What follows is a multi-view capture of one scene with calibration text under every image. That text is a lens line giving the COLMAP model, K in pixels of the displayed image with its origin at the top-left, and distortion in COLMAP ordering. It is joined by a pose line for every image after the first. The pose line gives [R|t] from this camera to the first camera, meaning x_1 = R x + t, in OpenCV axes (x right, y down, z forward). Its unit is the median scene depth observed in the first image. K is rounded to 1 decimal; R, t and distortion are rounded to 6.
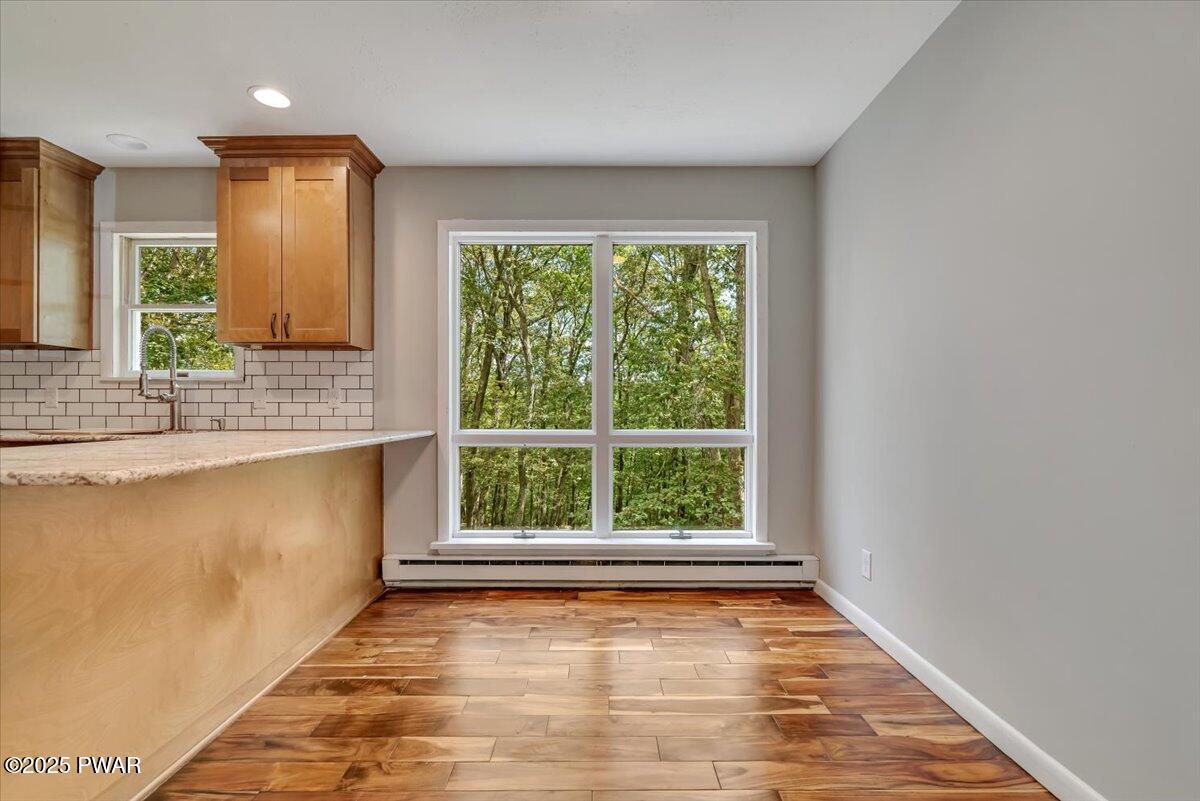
lens RADIAL K [[551.3, 0, 601.9], [0, 551.3, 406.6], [0, 0, 1]] dist [-0.005040, -0.000268]
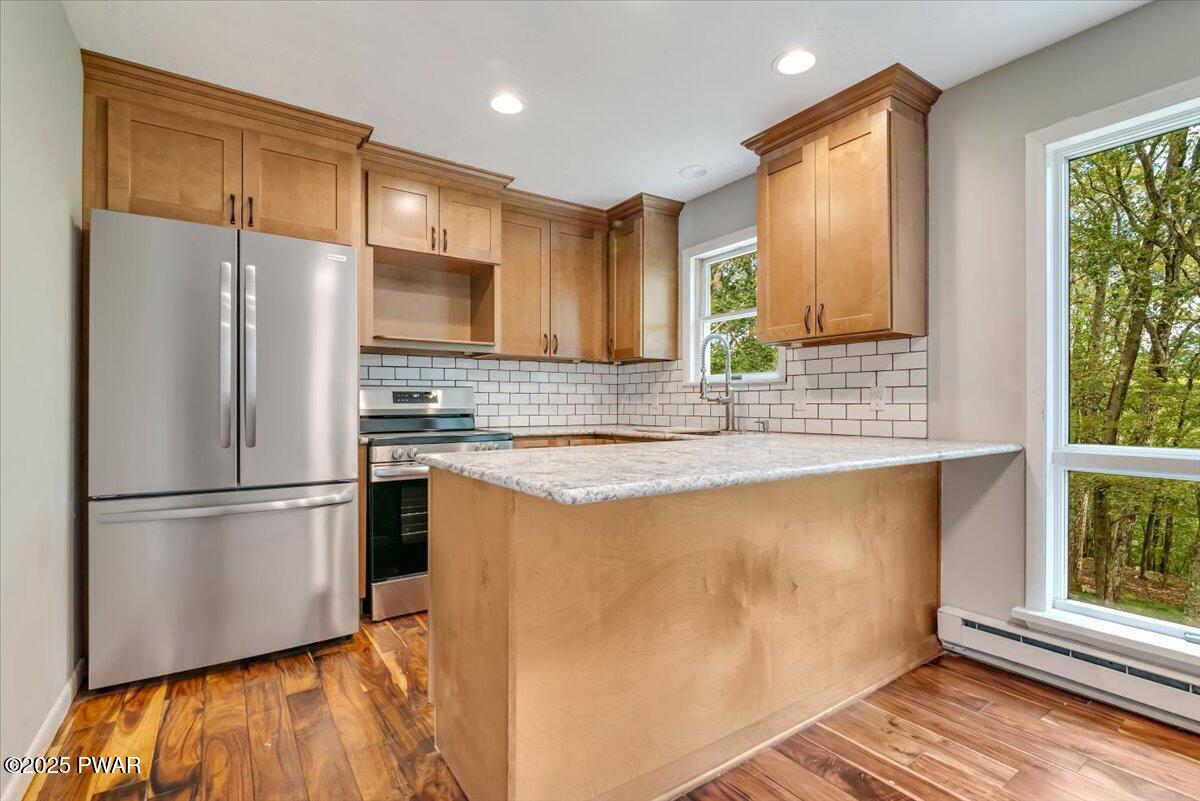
lens RADIAL K [[551.3, 0, 604.9], [0, 551.3, 406.9], [0, 0, 1]] dist [-0.005040, -0.000268]
pose [[0.562075, 0.003108, -0.827080, -0.032608], [0.005052, 0.999961, 0.007192, -0.011747], [0.827071, -0.008221, 0.562038, 0.207480]]
